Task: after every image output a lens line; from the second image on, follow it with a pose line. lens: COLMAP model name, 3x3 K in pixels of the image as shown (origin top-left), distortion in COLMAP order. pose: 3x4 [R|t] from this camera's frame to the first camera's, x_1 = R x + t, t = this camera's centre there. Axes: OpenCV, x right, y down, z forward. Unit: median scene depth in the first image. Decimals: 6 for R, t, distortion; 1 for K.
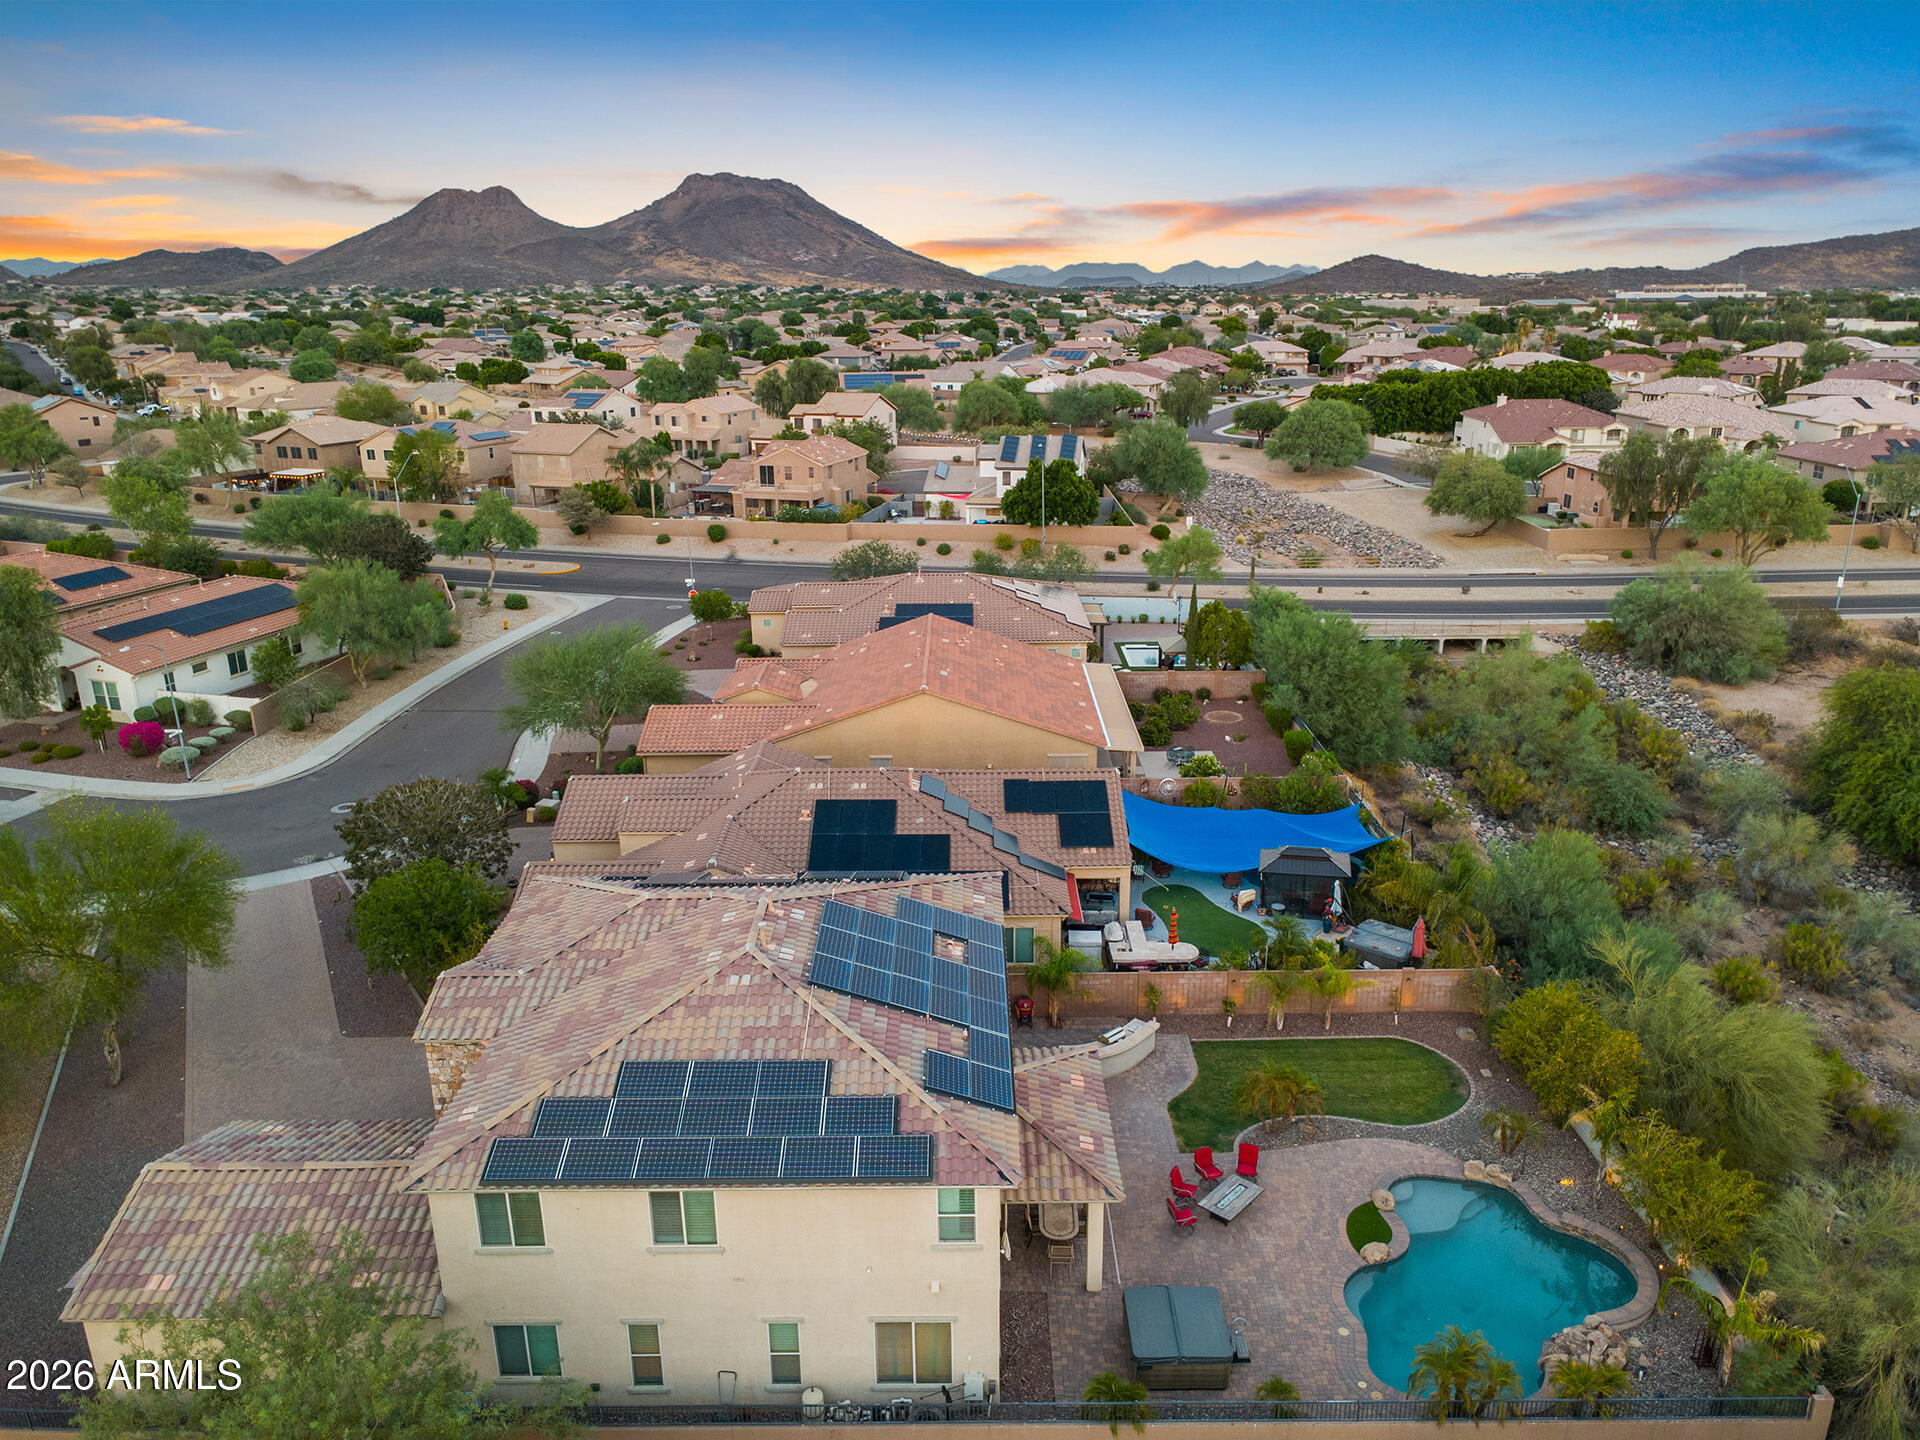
lens RADIAL K [[1346.9, 0, 958.8], [0, 1346.9, 718.9], [0, 0, 1]] dist [0.000702, 0.004276]
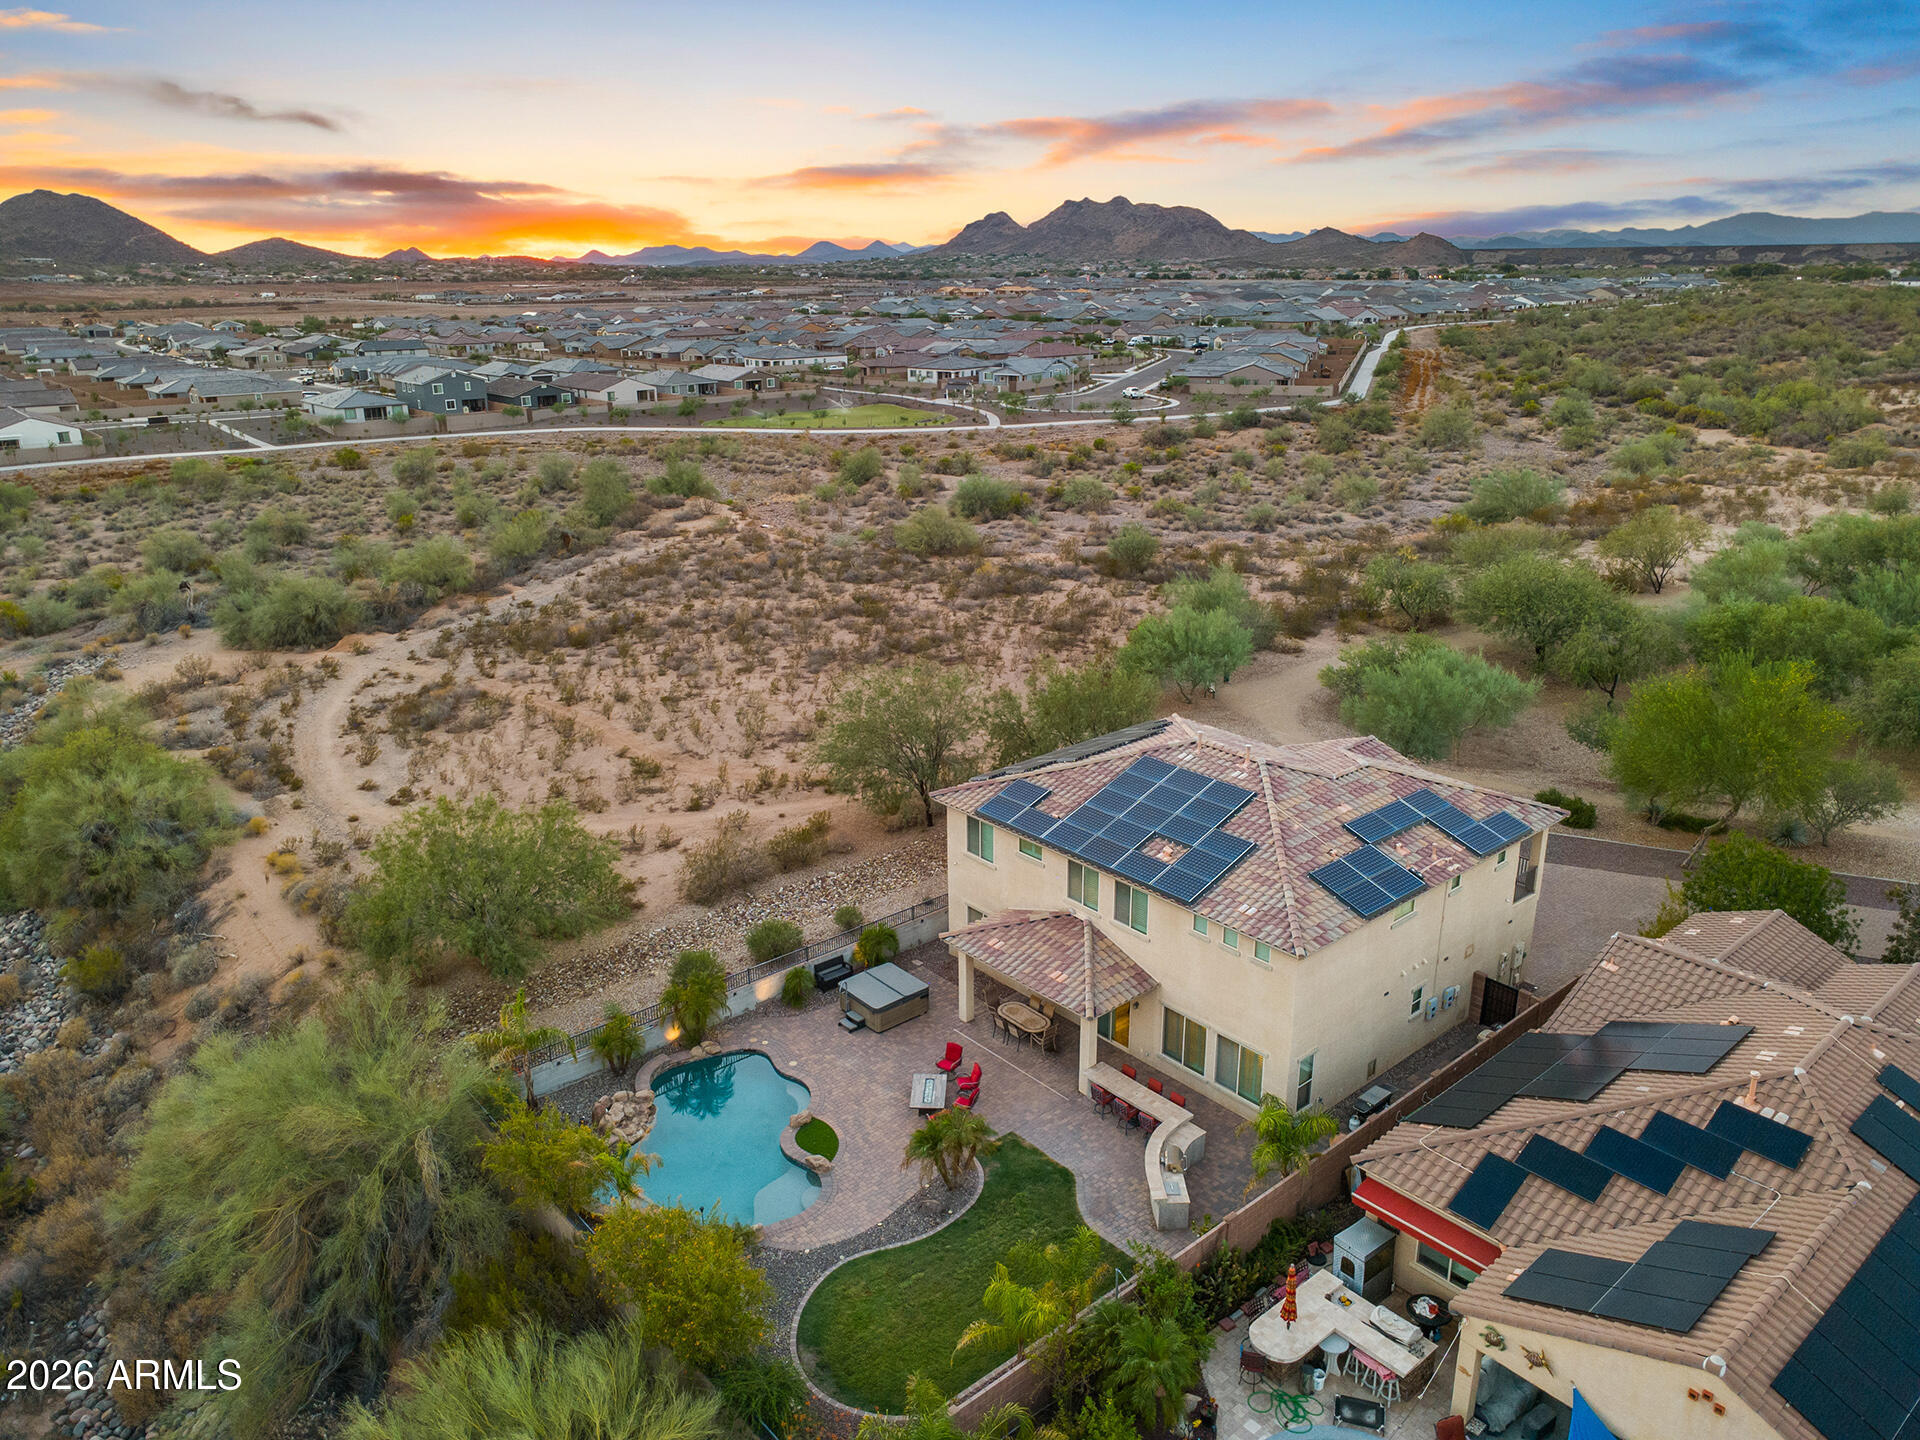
lens RADIAL K [[1346.9, 0, 958.8], [0, 1346.9, 718.9], [0, 0, 1]] dist [0.000702, 0.004276]
pose [[-0.757950, 0.225932, -0.611936, 0.213251], [-0.180276, 0.829016, 0.529371, -0.130915], [0.626907, 0.511554, -0.587623, 0.406989]]
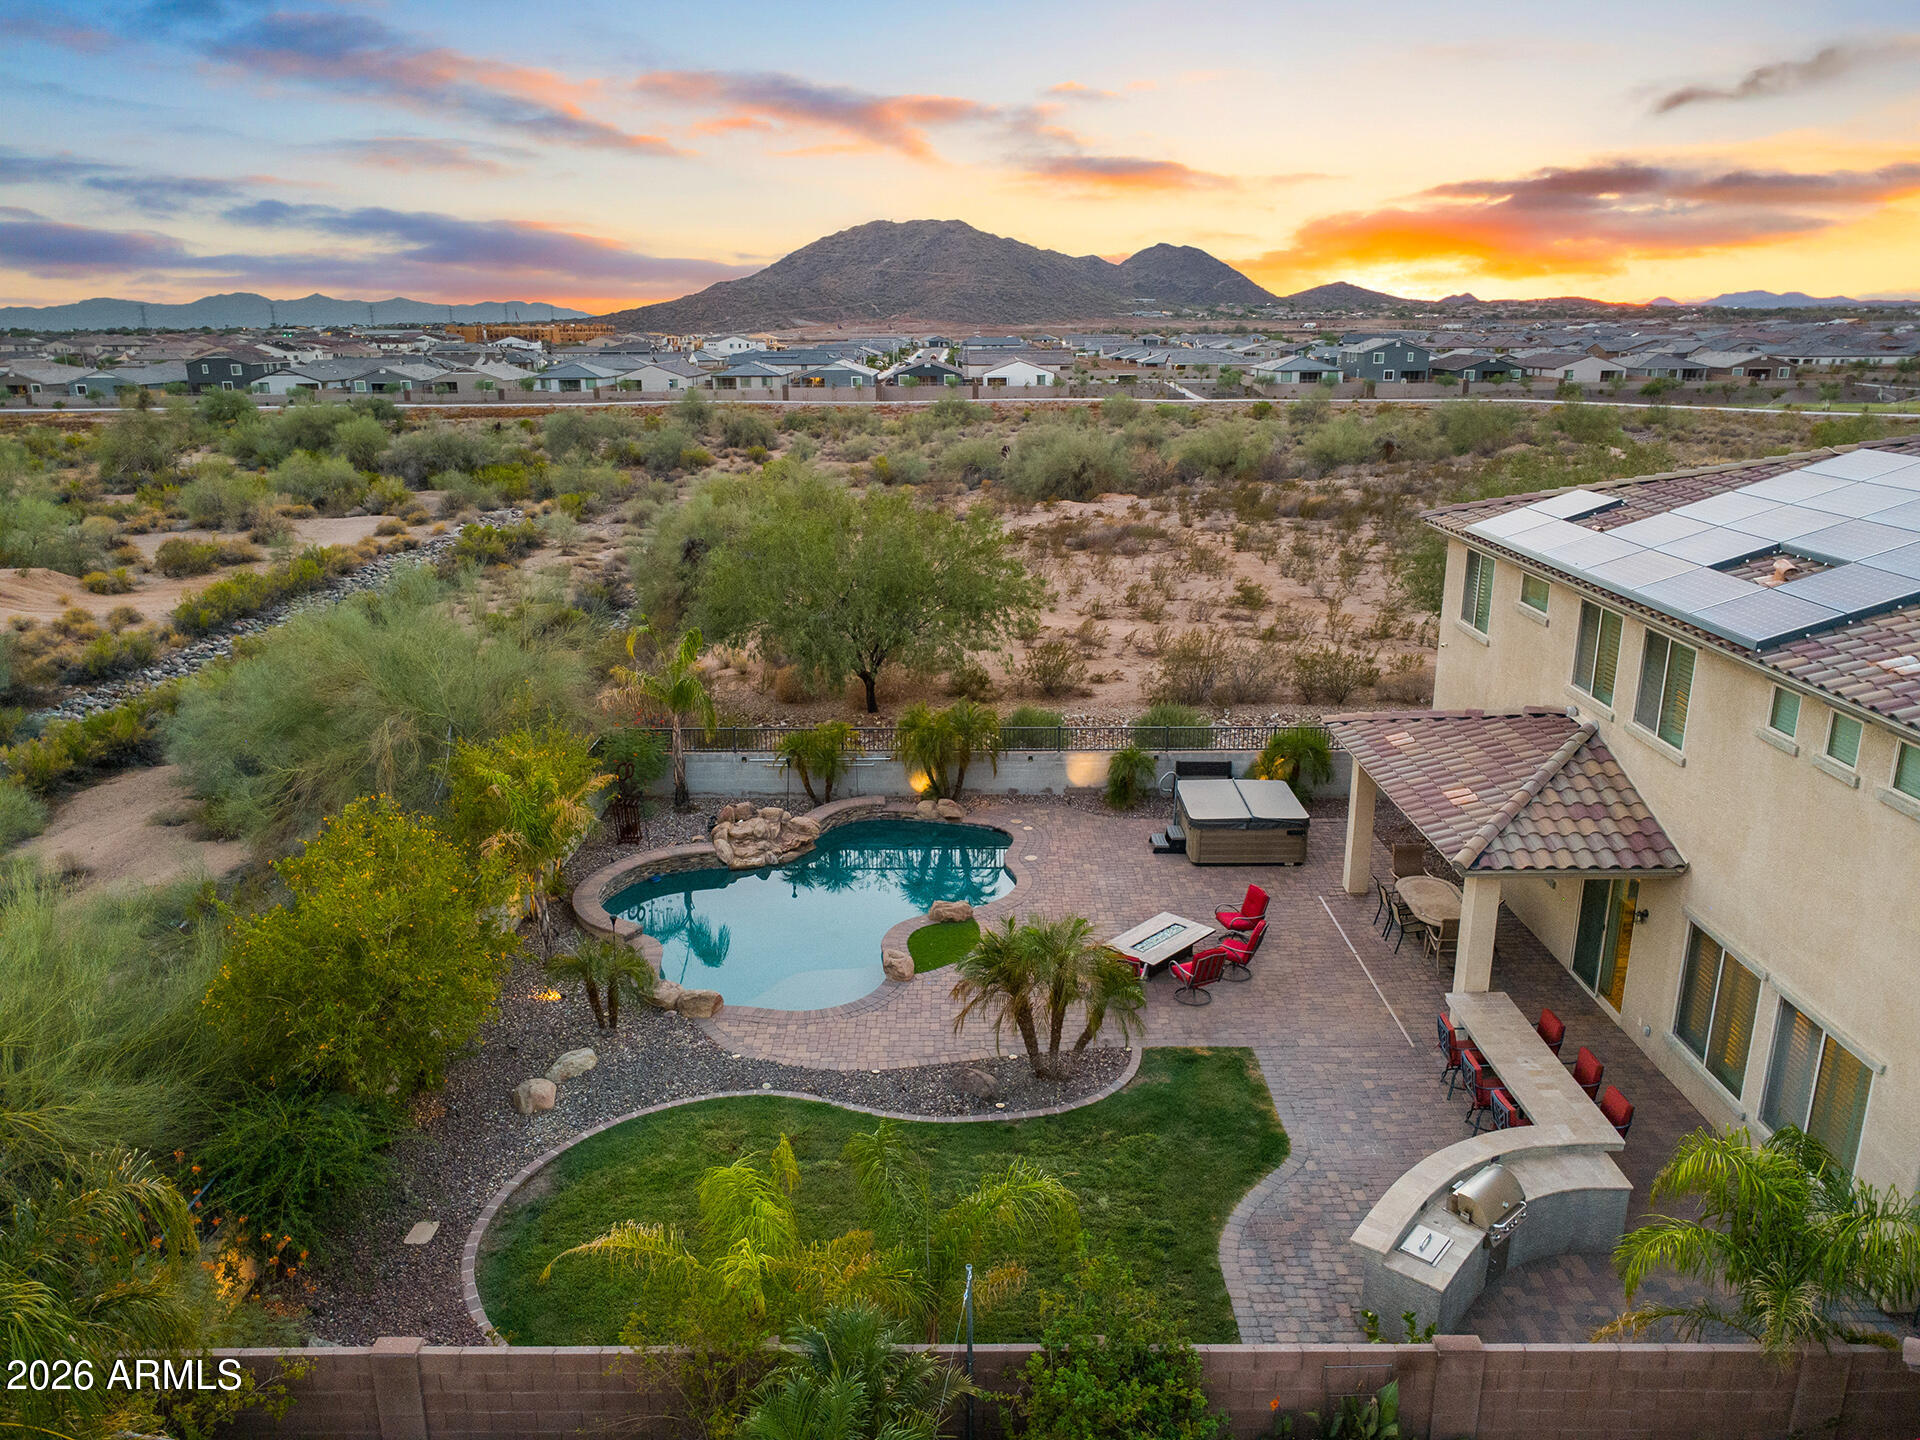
lens RADIAL K [[1346.9, 0, 958.8], [0, 1346.9, 718.9], [0, 0, 1]] dist [0.000702, 0.004276]
pose [[-0.999828, 0.016660, 0.008179, 0.077054], [0.018384, 0.828653, 0.559460, -0.016234], [0.002543, 0.559514, -0.828817, 0.388667]]
